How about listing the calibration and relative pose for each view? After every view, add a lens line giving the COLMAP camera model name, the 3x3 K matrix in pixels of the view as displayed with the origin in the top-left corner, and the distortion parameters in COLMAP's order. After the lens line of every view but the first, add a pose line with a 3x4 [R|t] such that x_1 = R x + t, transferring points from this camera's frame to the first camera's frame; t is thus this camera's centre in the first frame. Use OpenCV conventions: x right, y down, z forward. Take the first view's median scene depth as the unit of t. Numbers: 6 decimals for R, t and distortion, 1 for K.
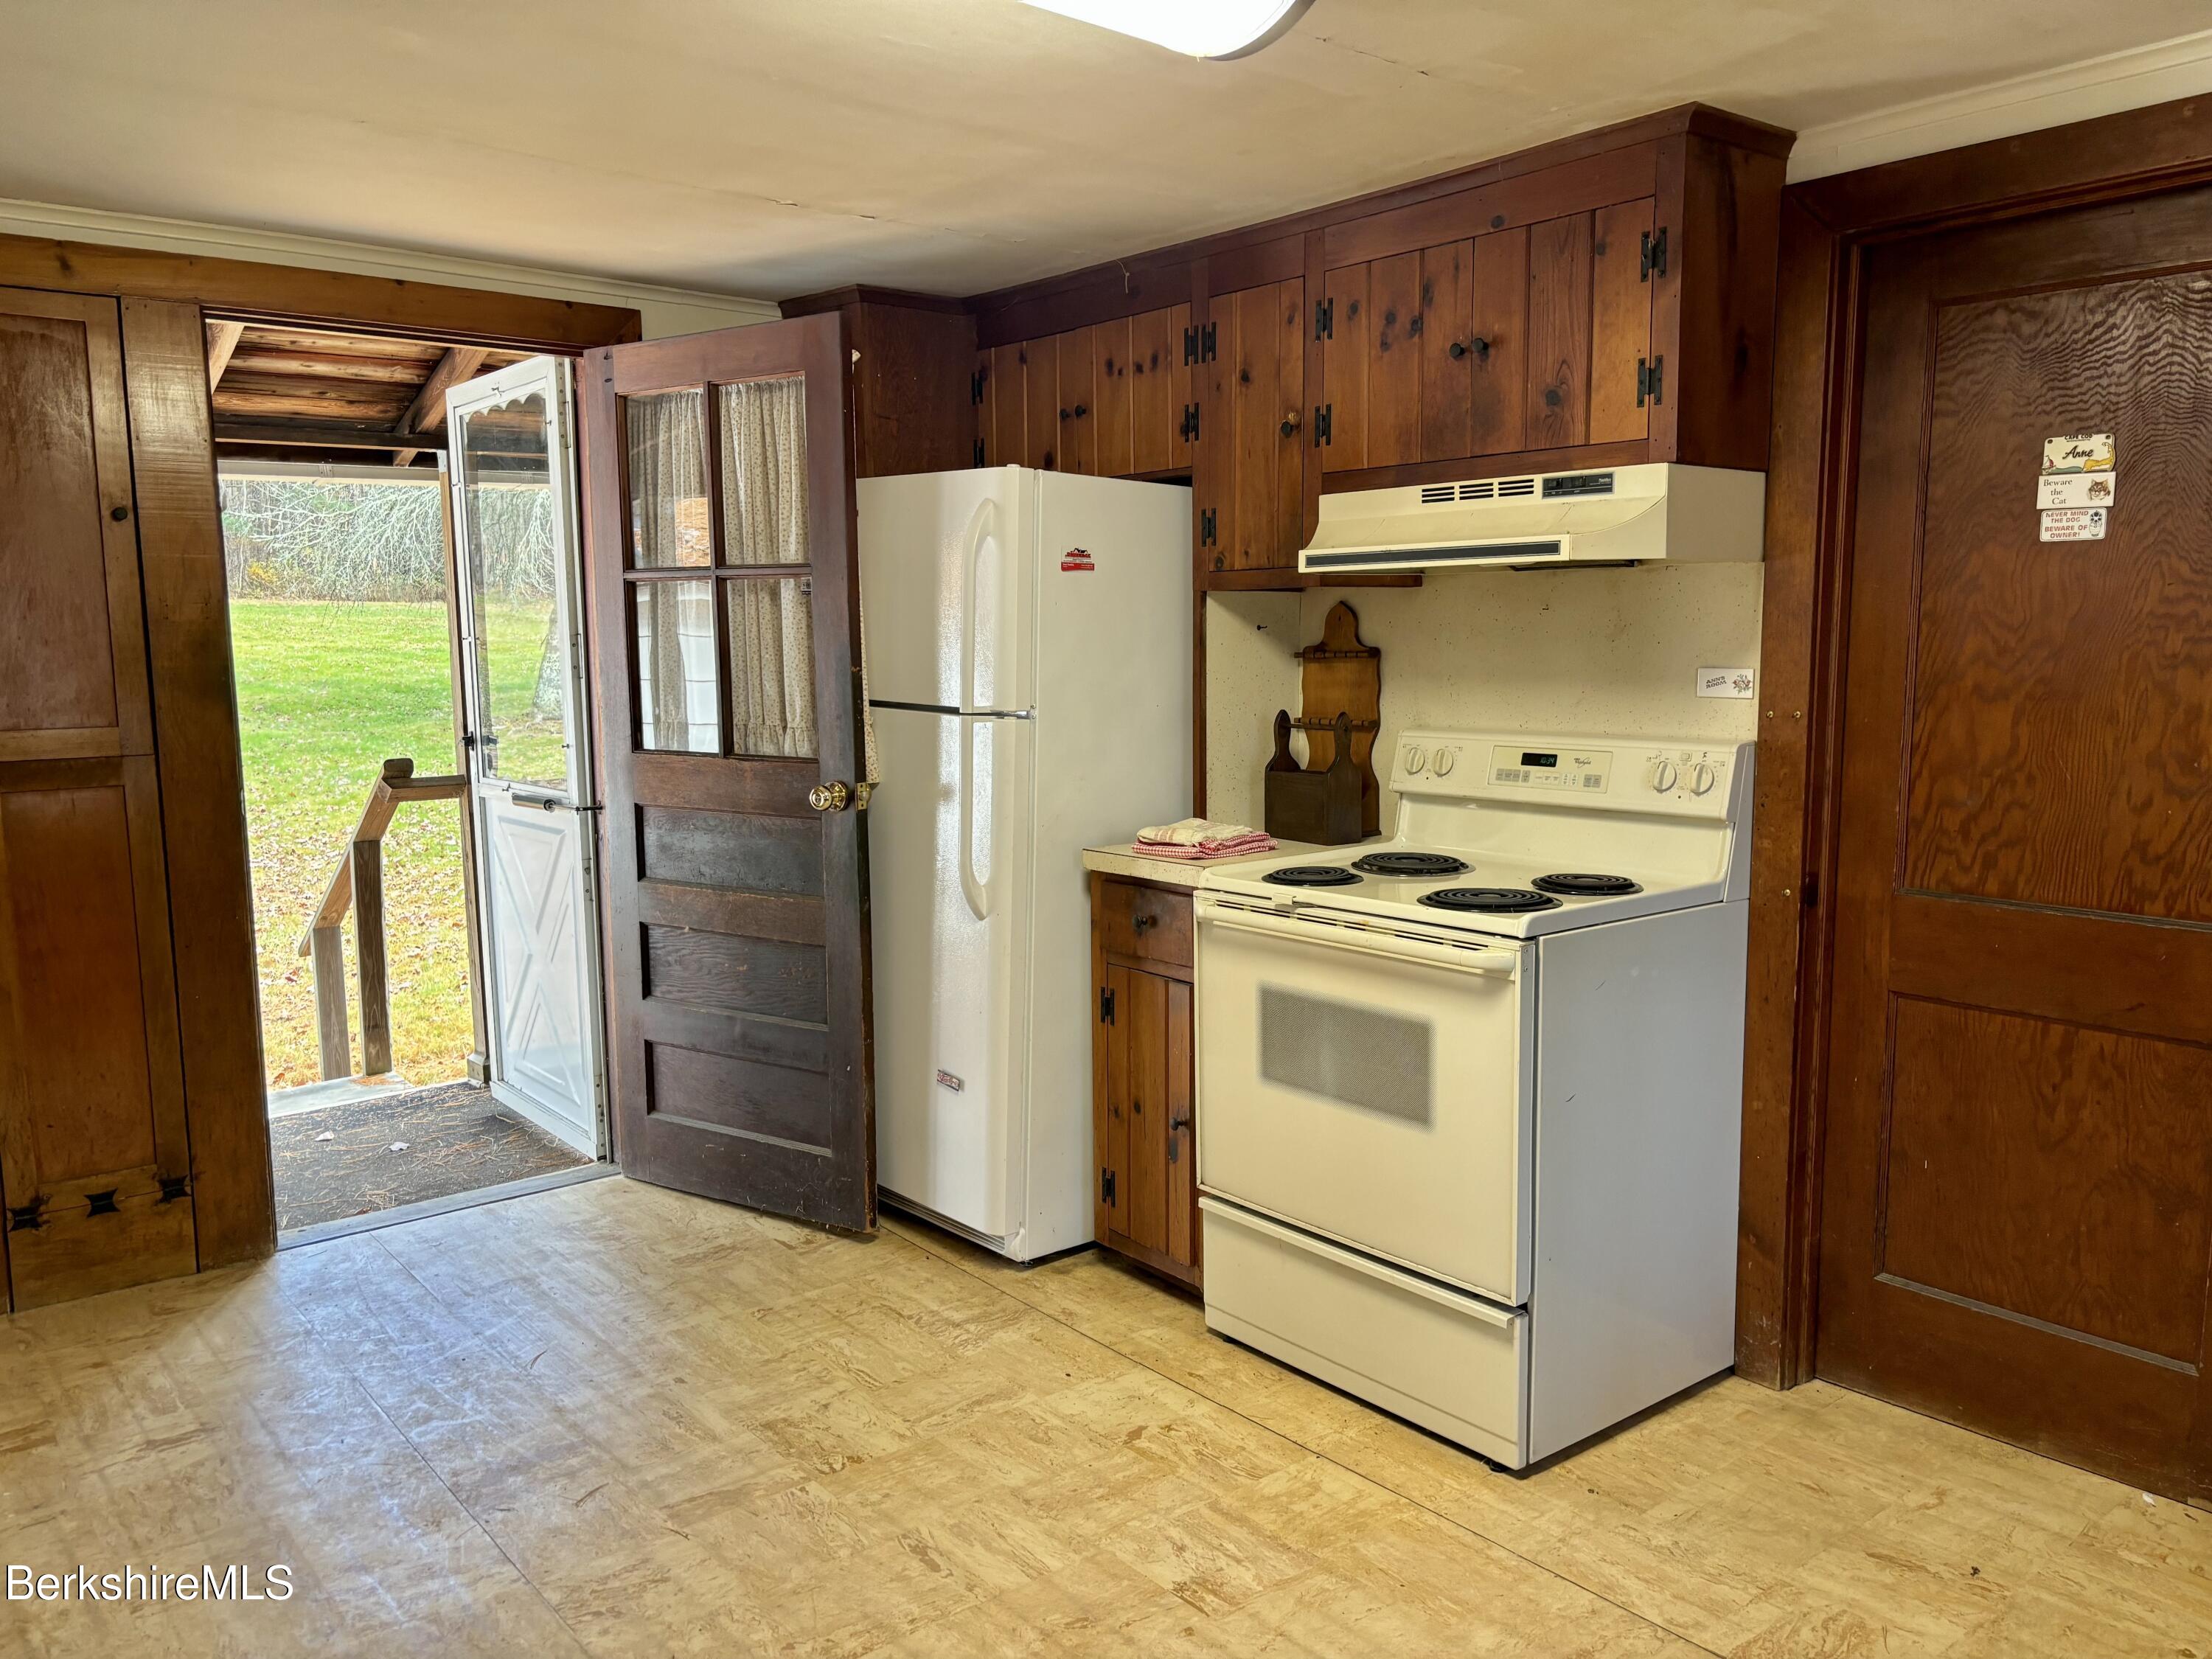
lens RADIAL K [[1701.4, 0, 1117.7], [0, 1701.4, 823.6], [0, 0, 1]] dist [0.036513, -0.015953]
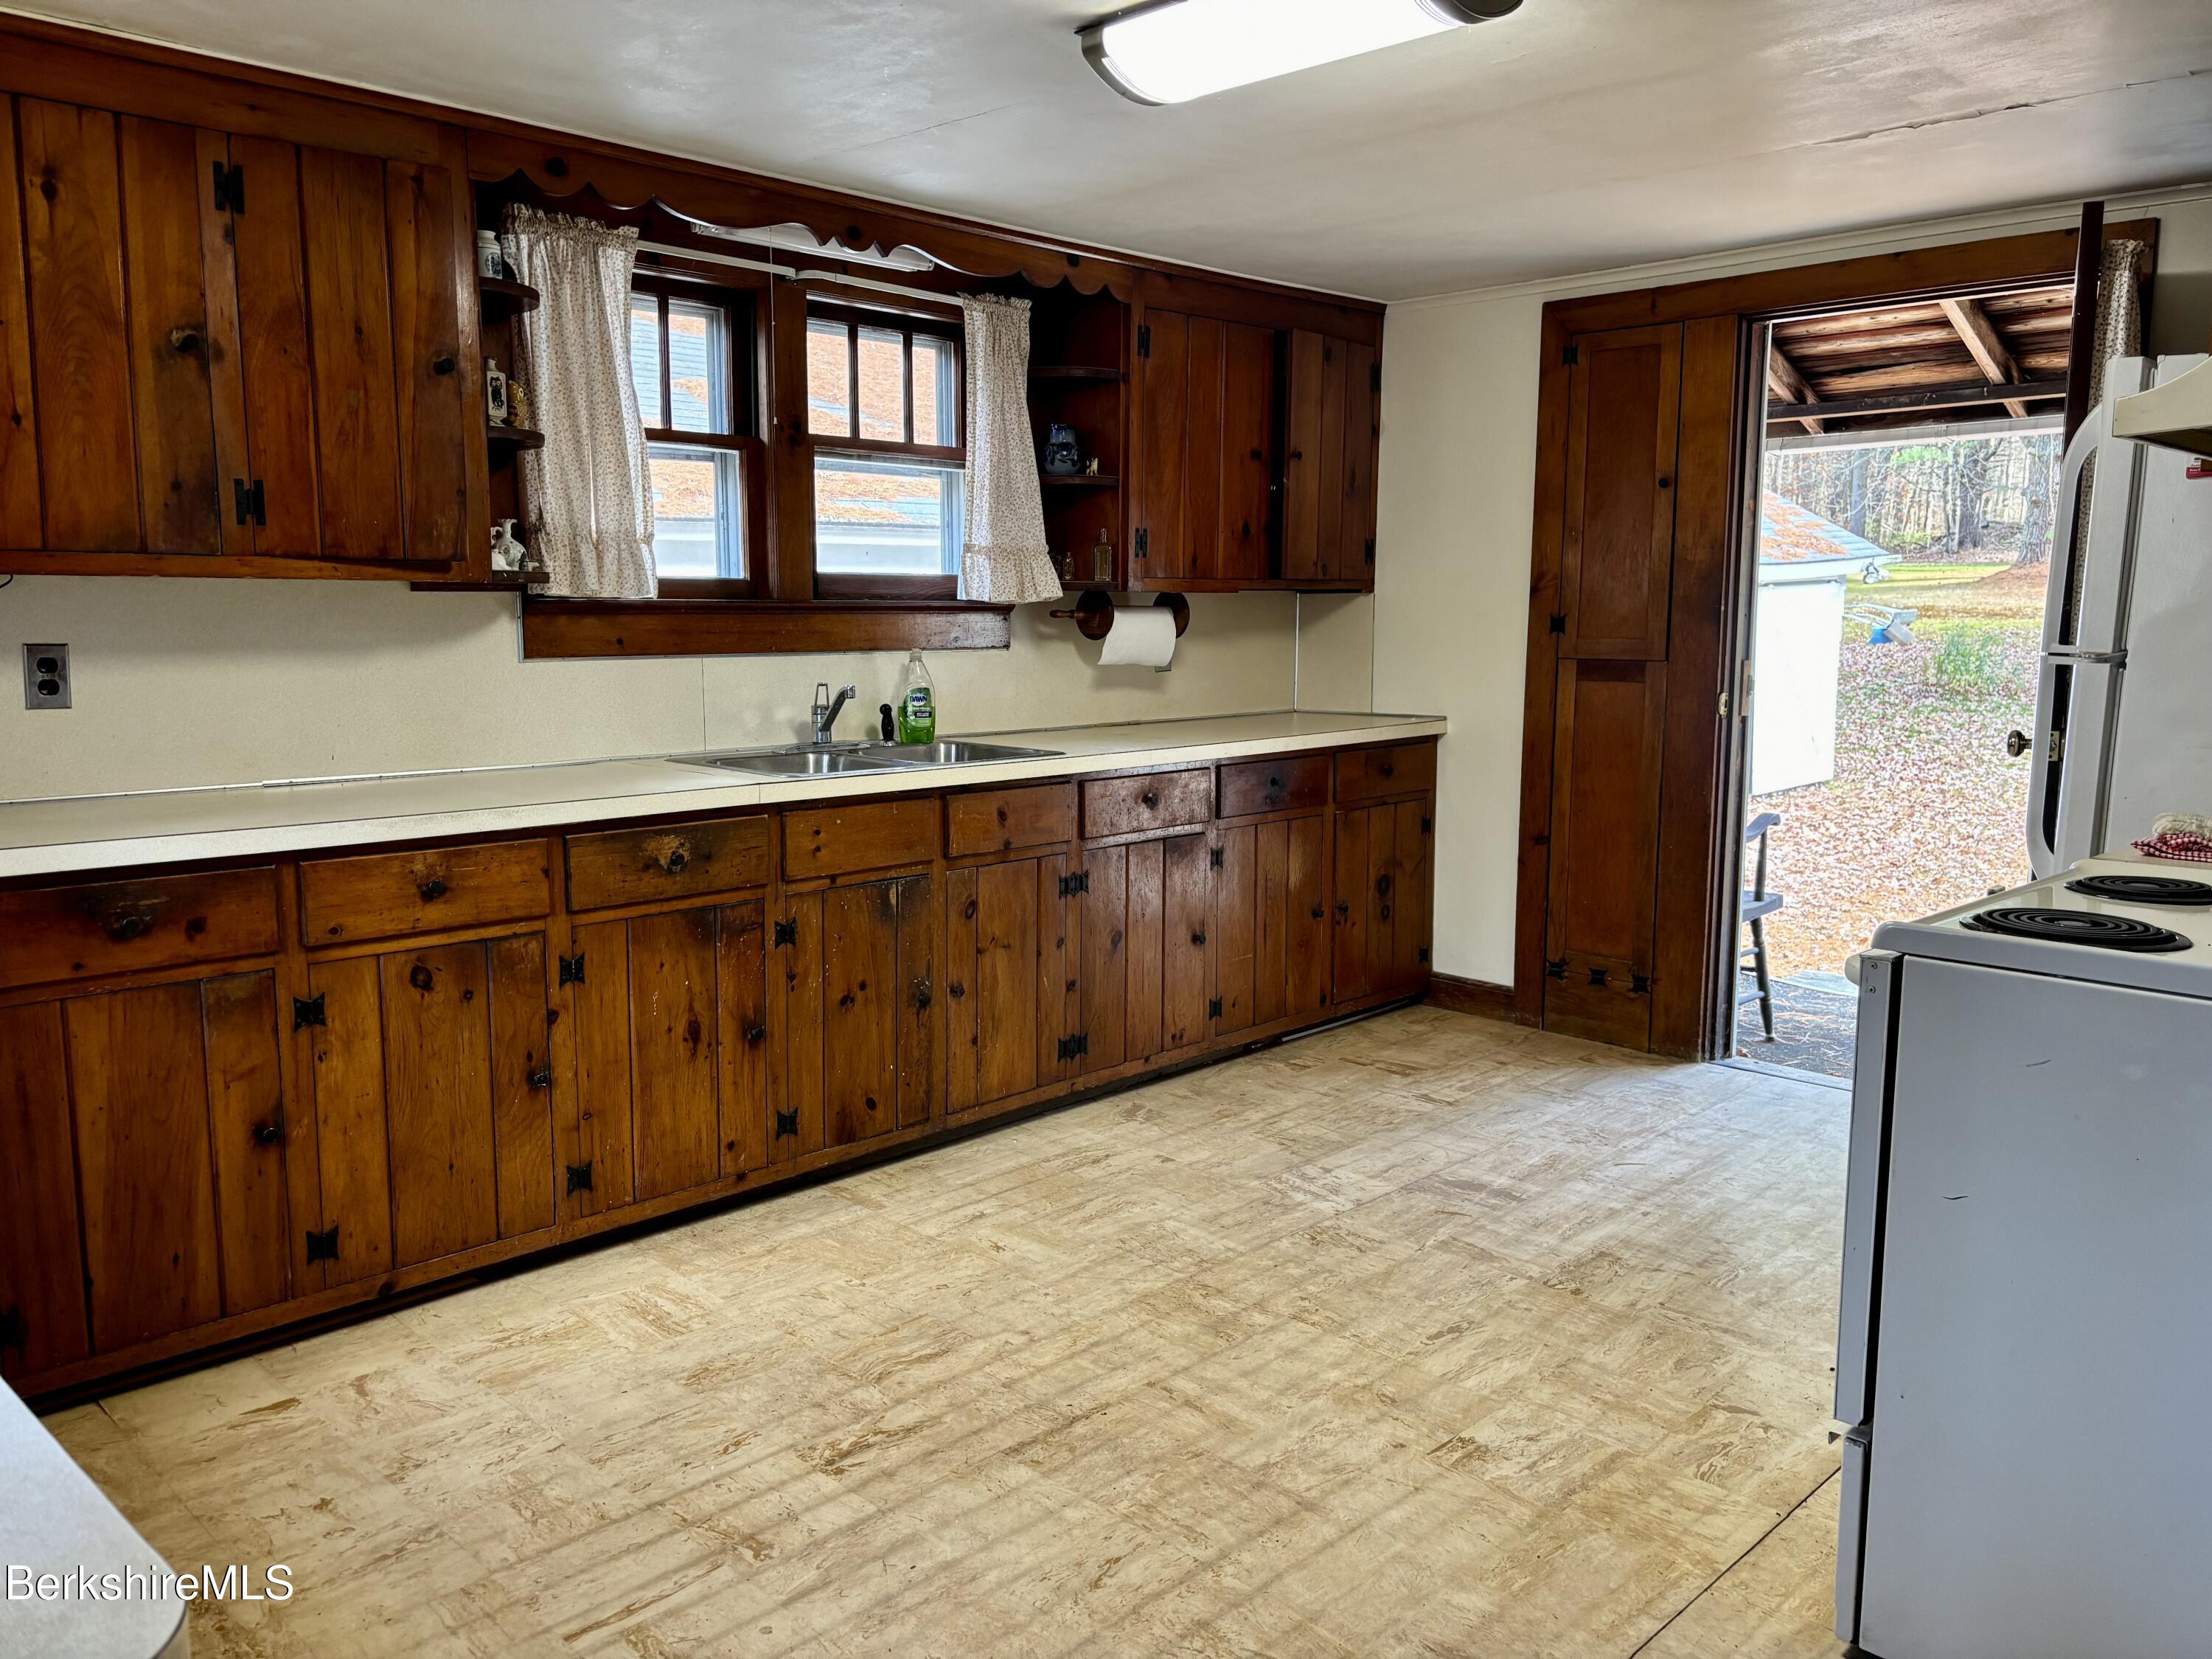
lens RADIAL K [[1668.7, 0, 1080.7], [0, 1668.7, 808.3], [0, 0, 1]] dist [0.008465, 0.003261]
pose [[0.084173, 0.130272, -0.987899, 0.863000], [-0.116559, 0.985898, 0.120077, -0.037263], [0.989610, 0.105042, 0.098171, 0.530817]]
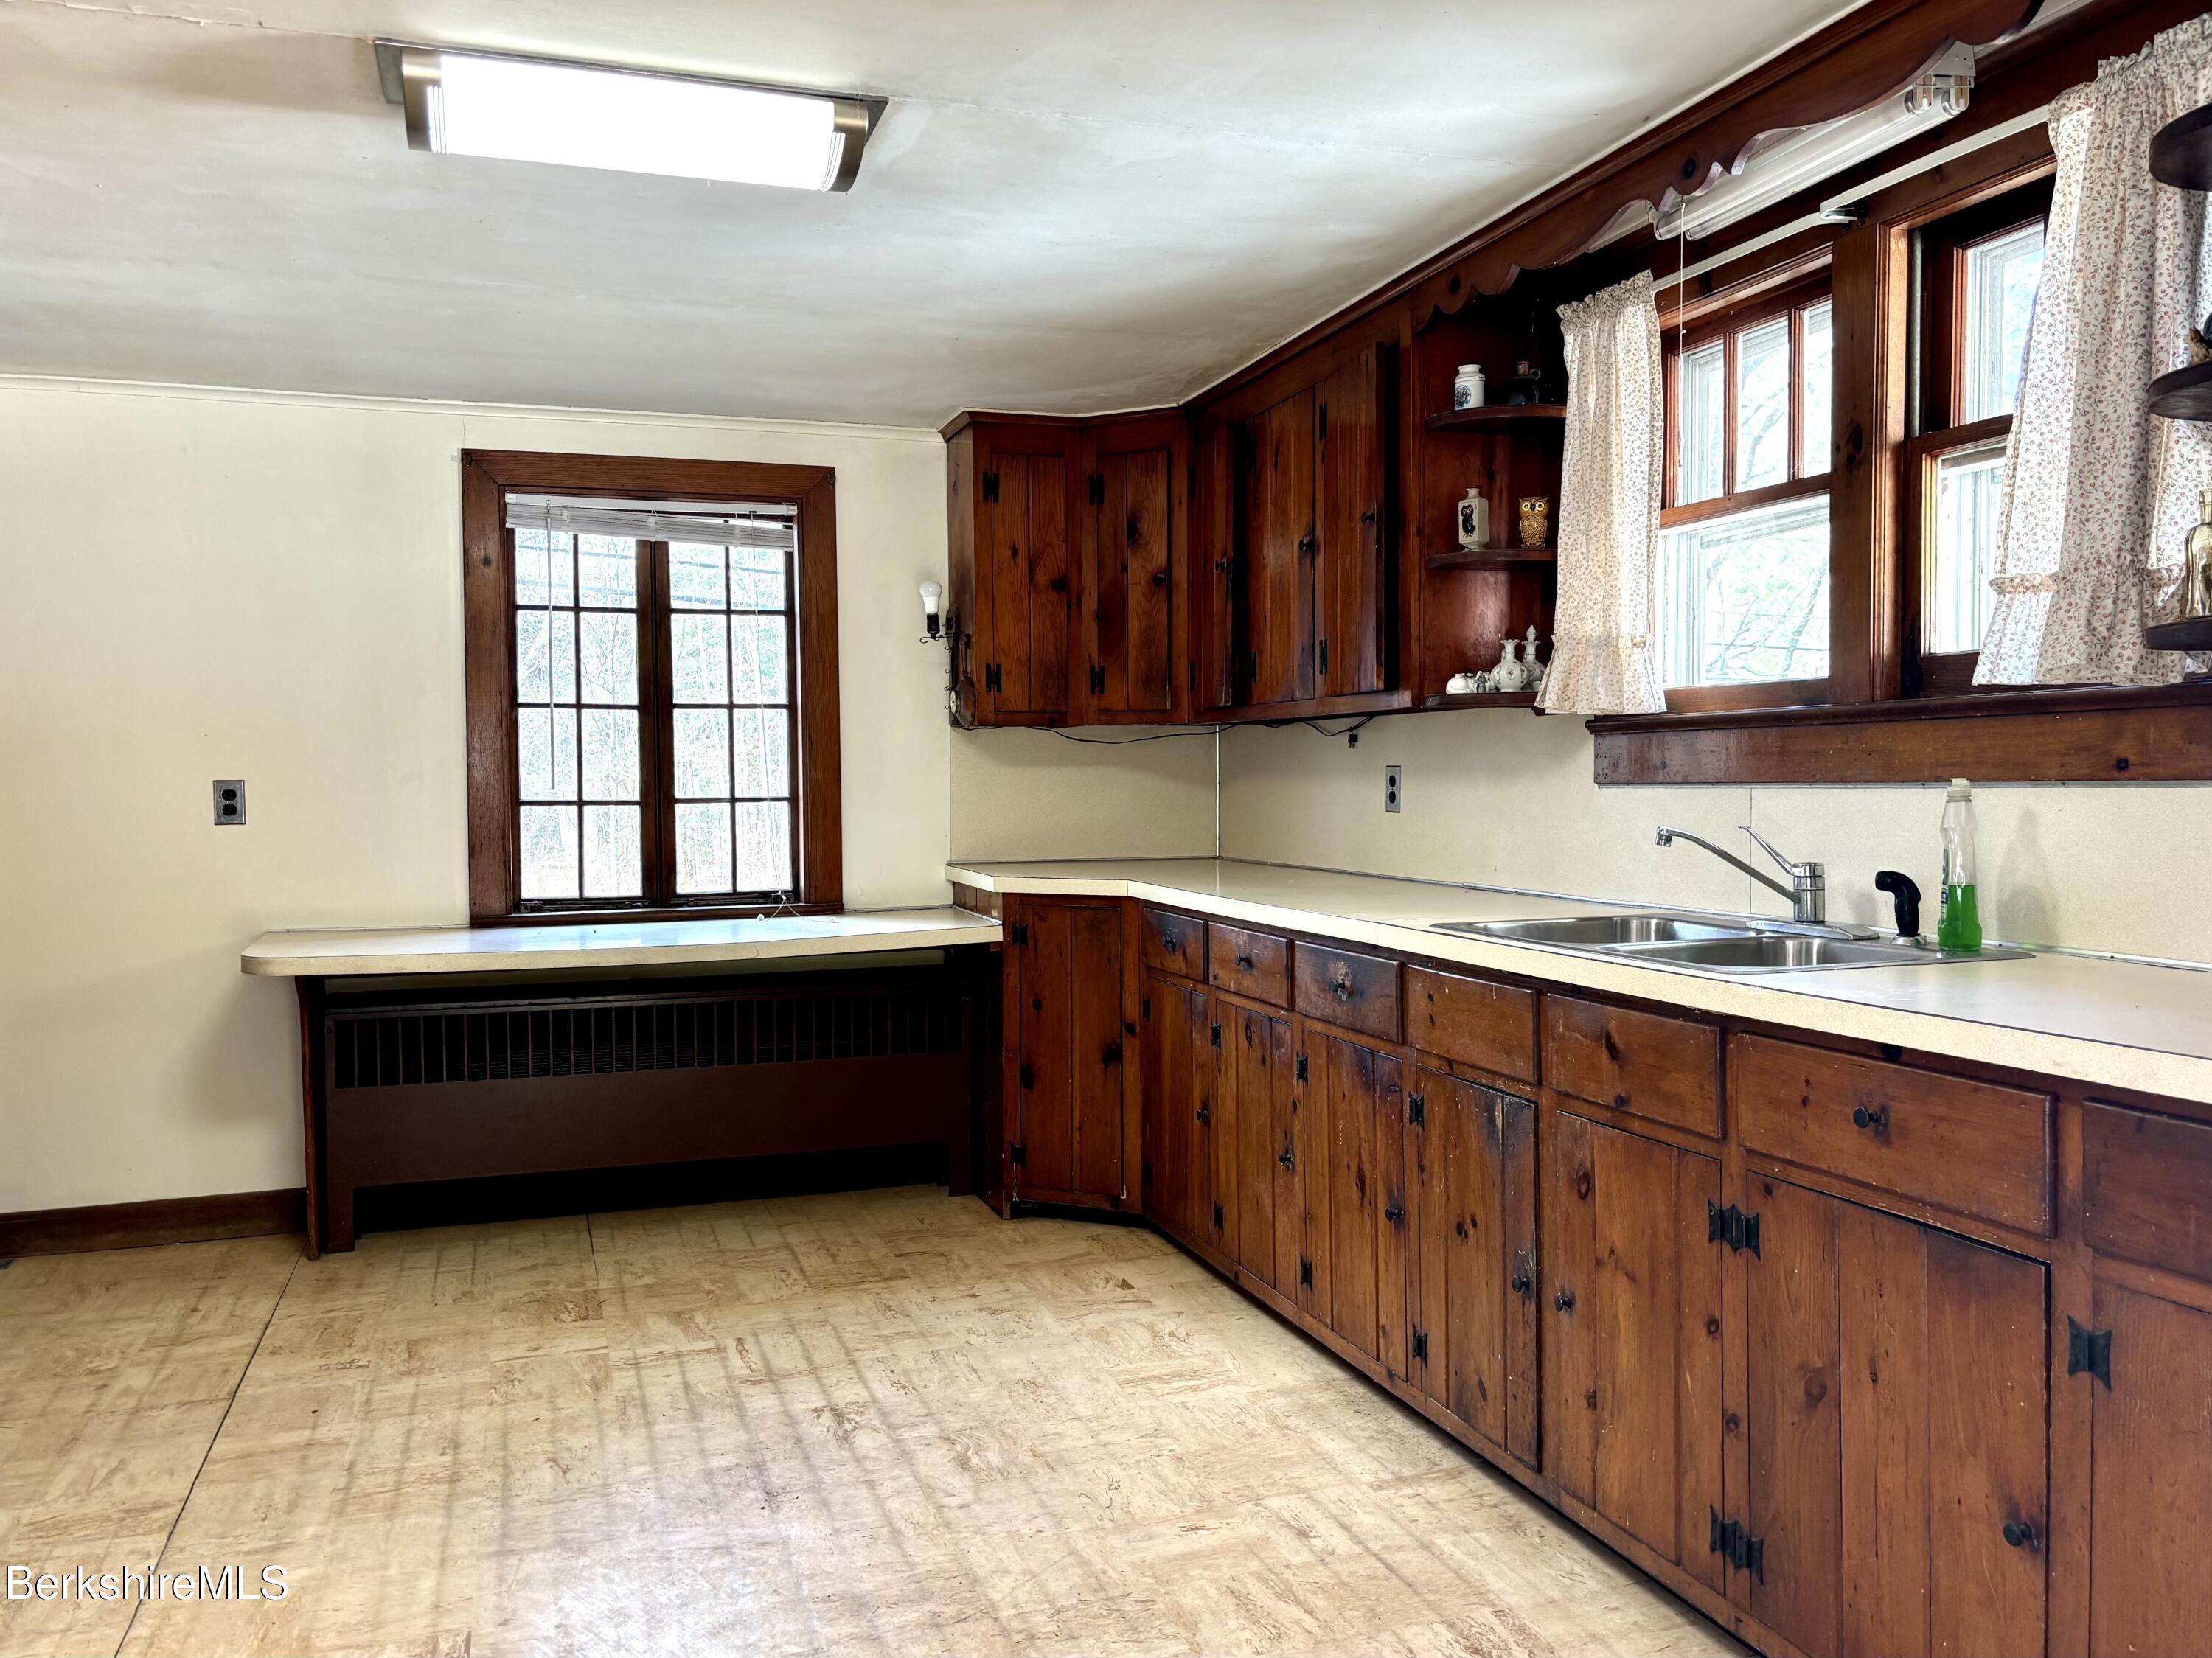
lens RADIAL K [[1701.3, 0, 1117.7], [0, 1701.3, 823.1], [0, 0, 1]] dist [0.036513, -0.015953]
pose [[-0.937980, 0.007119, 0.346616, -0.542720], [0.056888, 0.989398, 0.133624, -0.098955], [-0.341990, 0.145055, -0.928441, 1.450061]]
